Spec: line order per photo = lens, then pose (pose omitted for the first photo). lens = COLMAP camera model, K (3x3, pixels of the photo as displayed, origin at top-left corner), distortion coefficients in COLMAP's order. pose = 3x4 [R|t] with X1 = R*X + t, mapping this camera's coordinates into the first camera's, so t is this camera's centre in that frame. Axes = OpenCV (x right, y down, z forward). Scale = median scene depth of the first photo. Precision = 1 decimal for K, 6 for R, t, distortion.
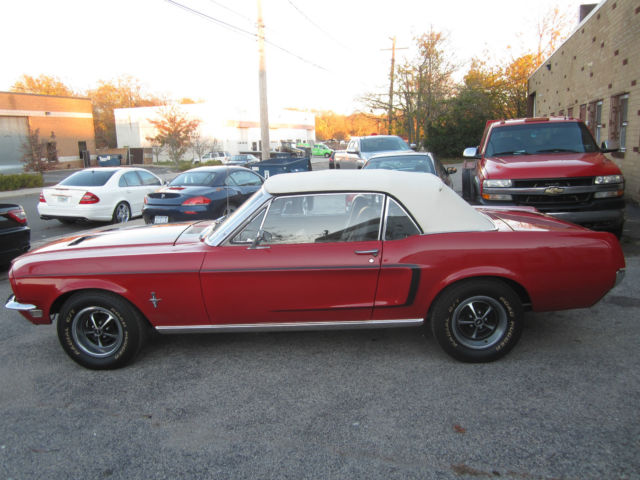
lens RADIAL K [[523.0, 0, 314.8], [0, 523.0, 239.0], [0, 0, 1]] dist [-0.050594, 0.016854]
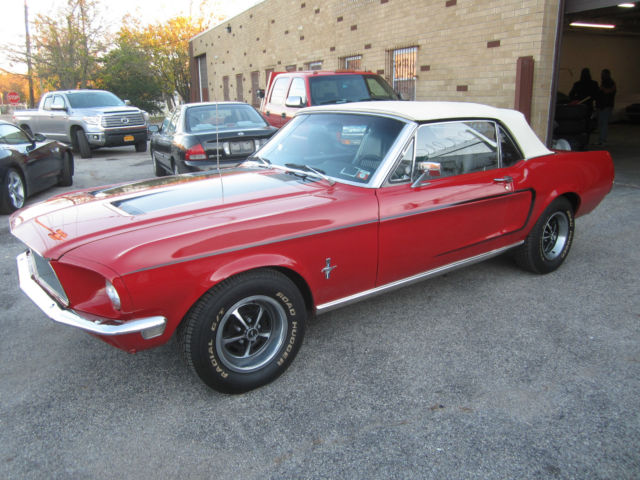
lens RADIAL K [[523.0, 0, 314.8], [0, 523.0, 239.0], [0, 0, 1]] dist [-0.050594, 0.016854]
pose [[0.767045, -0.141000, 0.625909, -0.750729], [0.101472, 0.989935, 0.098652, 0.001771], [-0.633519, -0.012158, 0.773632, 0.433016]]
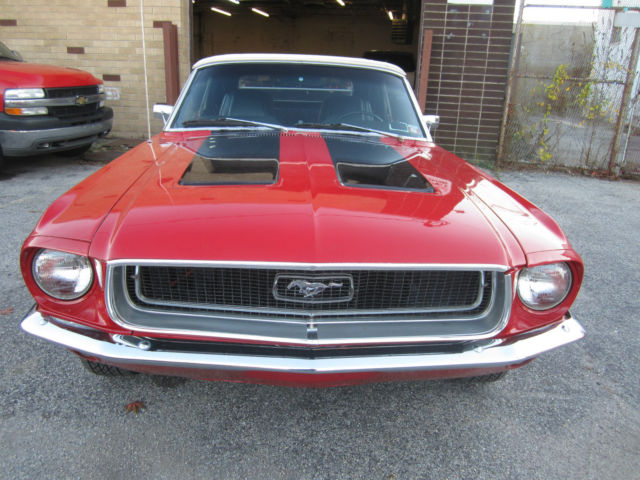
lens RADIAL K [[523.0, 0, 314.8], [0, 523.0, 239.0], [0, 0, 1]] dist [-0.050594, 0.016854]
pose [[-0.112008, -0.257676, 0.959717, -0.941233], [0.146432, 0.950971, 0.272417, -0.085088], [-0.982859, 0.171047, -0.068784, 1.216236]]
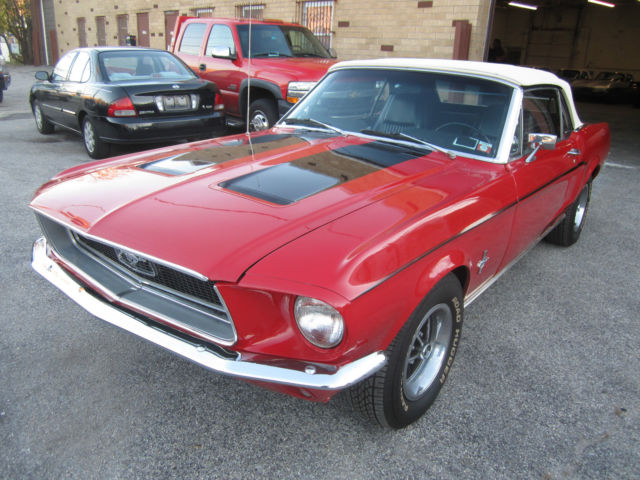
lens RADIAL K [[523.0, 0, 314.8], [0, 523.0, 239.0], [0, 0, 1]] dist [-0.050594, 0.016854]
pose [[0.556778, -0.214772, 0.802416, -0.873515], [0.083406, 0.975569, 0.203244, -0.048022], [-0.826463, -0.046235, 0.561089, 0.797185]]
